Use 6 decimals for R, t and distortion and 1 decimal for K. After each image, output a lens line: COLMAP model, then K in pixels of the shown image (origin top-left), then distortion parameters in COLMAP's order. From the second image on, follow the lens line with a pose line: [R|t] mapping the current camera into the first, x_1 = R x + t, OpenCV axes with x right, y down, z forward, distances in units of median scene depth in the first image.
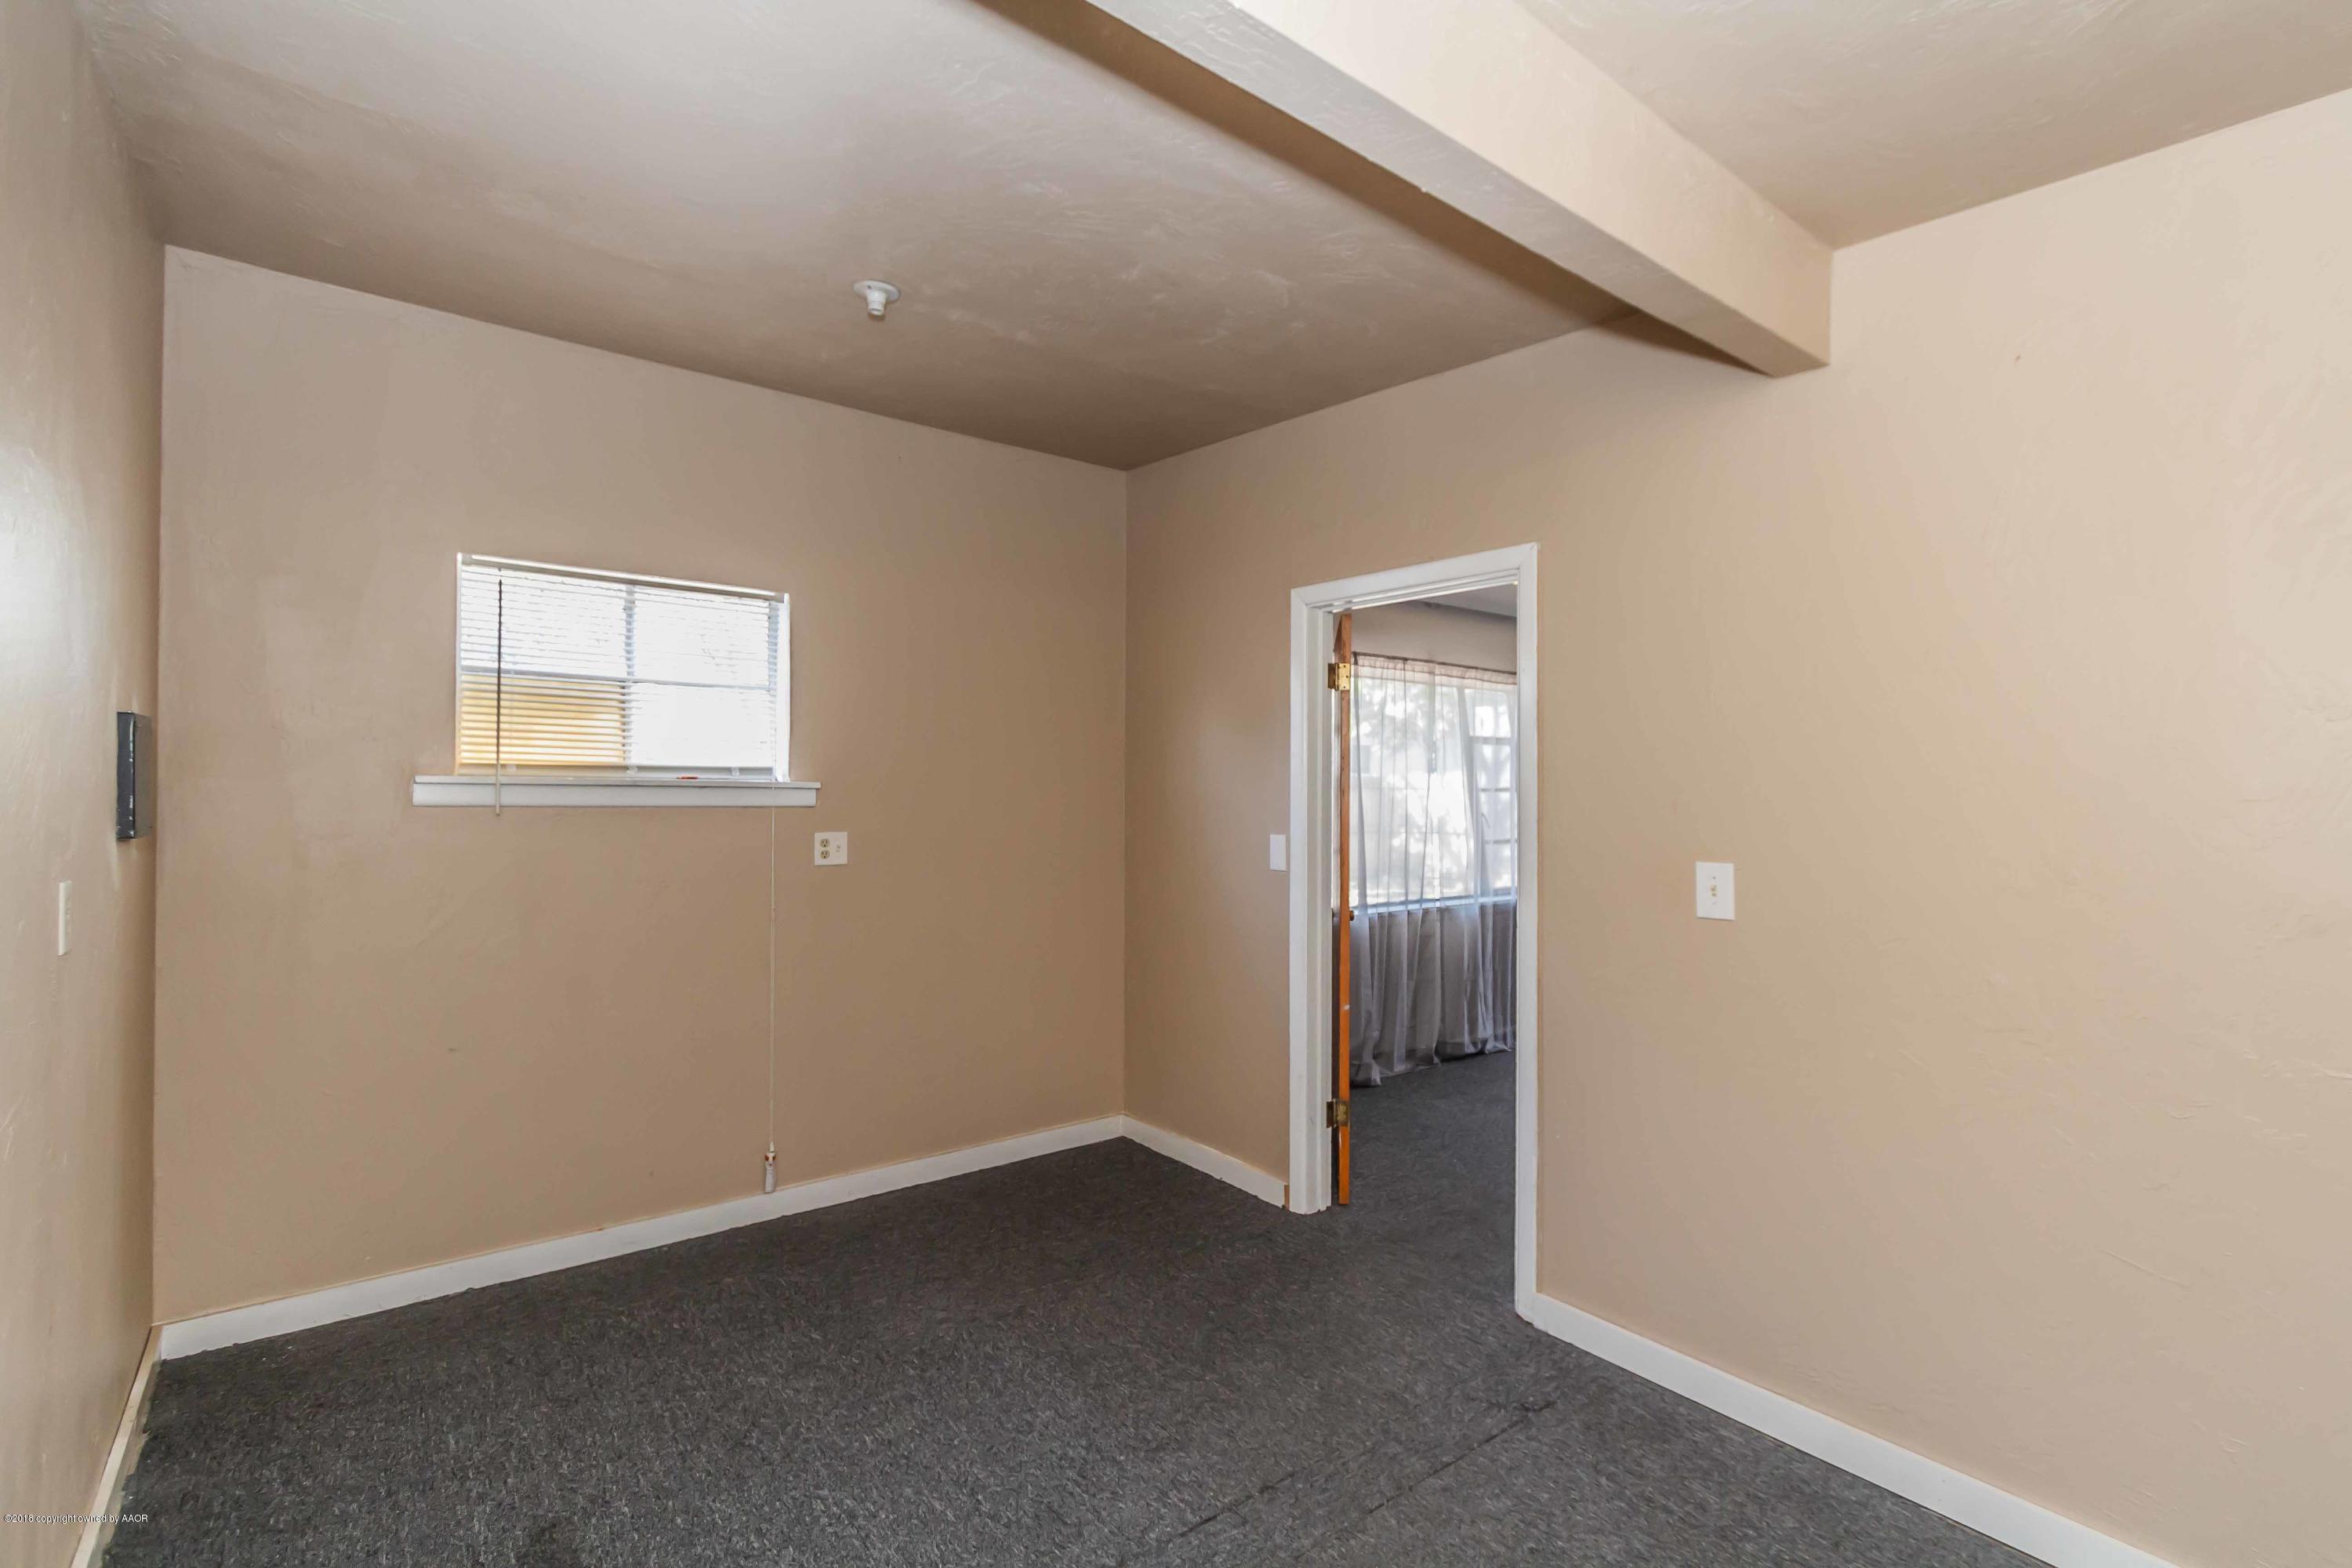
lens RADIAL K [[1070.1, 0, 1189.6], [0, 1070.1, 782.1], [0, 0, 1]] dist [0.004699, -0.002245]
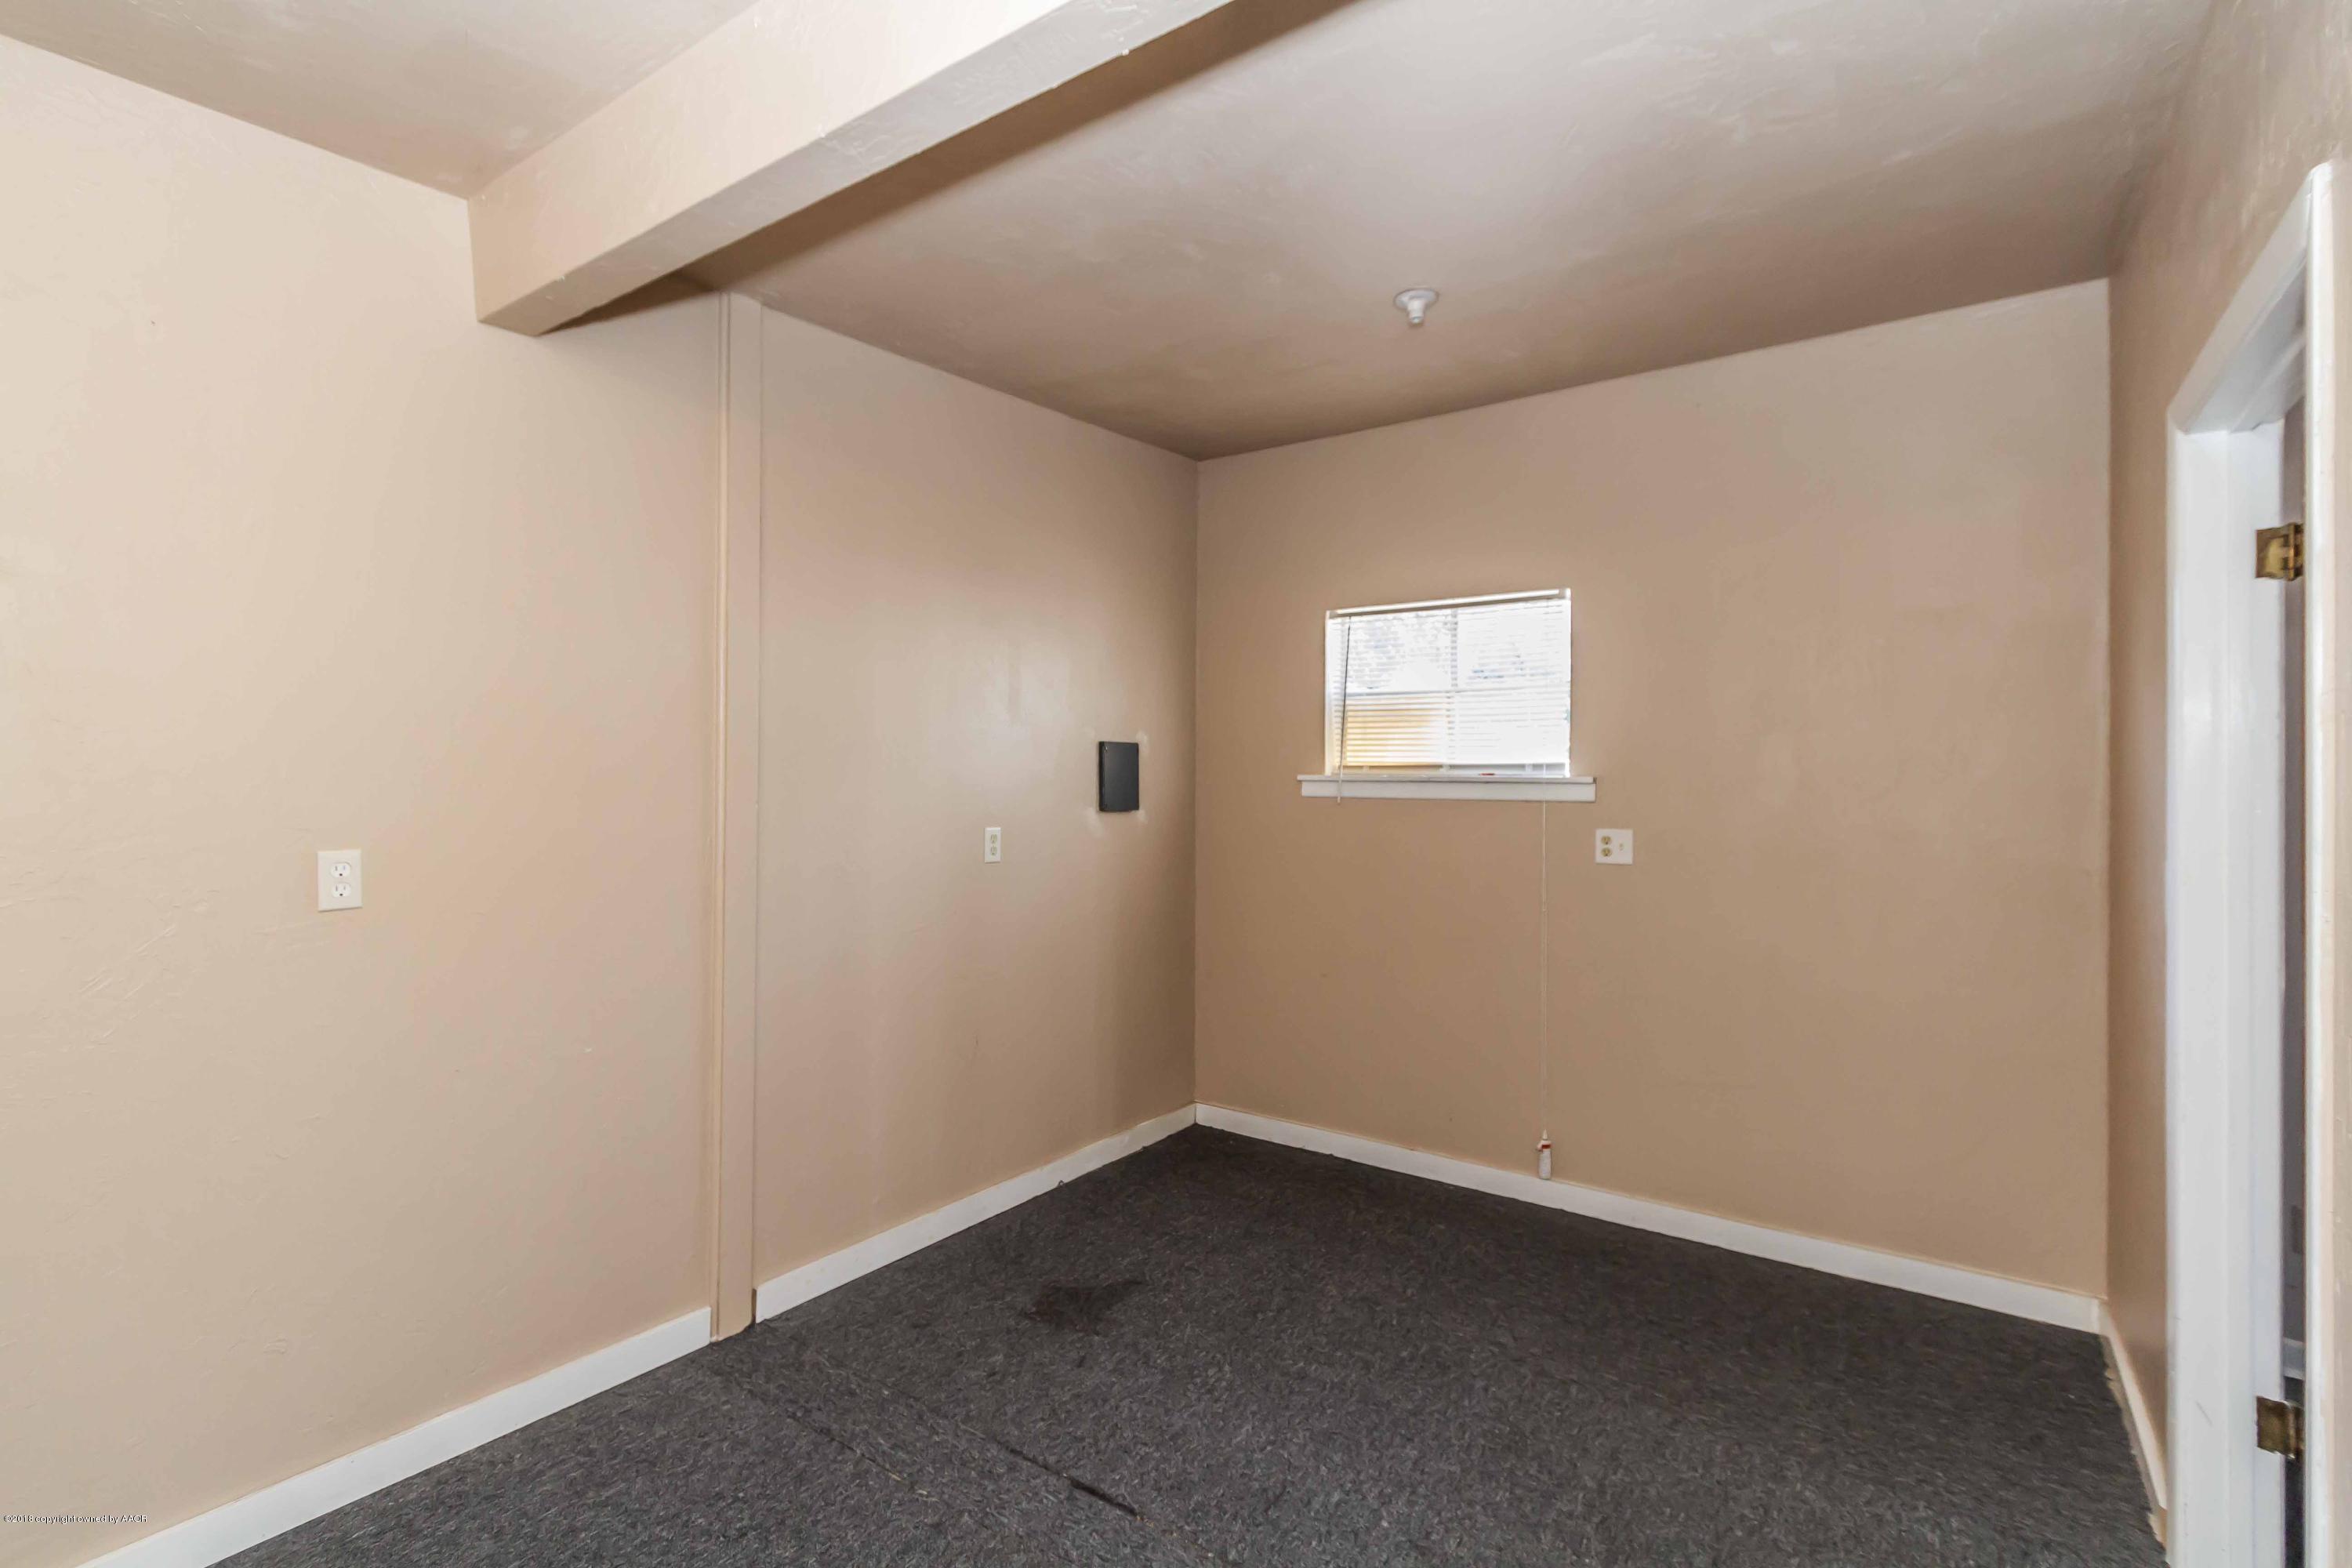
lens RADIAL K [[1070.1, 0, 1187.8], [0, 1070.1, 788.3], [0, 0, 1]] dist [0.004699, -0.002245]
pose [[0.274065, -0.002723, -0.961707, 0.512325], [0.005066, 0.999986, -0.001387, 0.010412], [0.961698, -0.004491, 0.274075, 0.405422]]
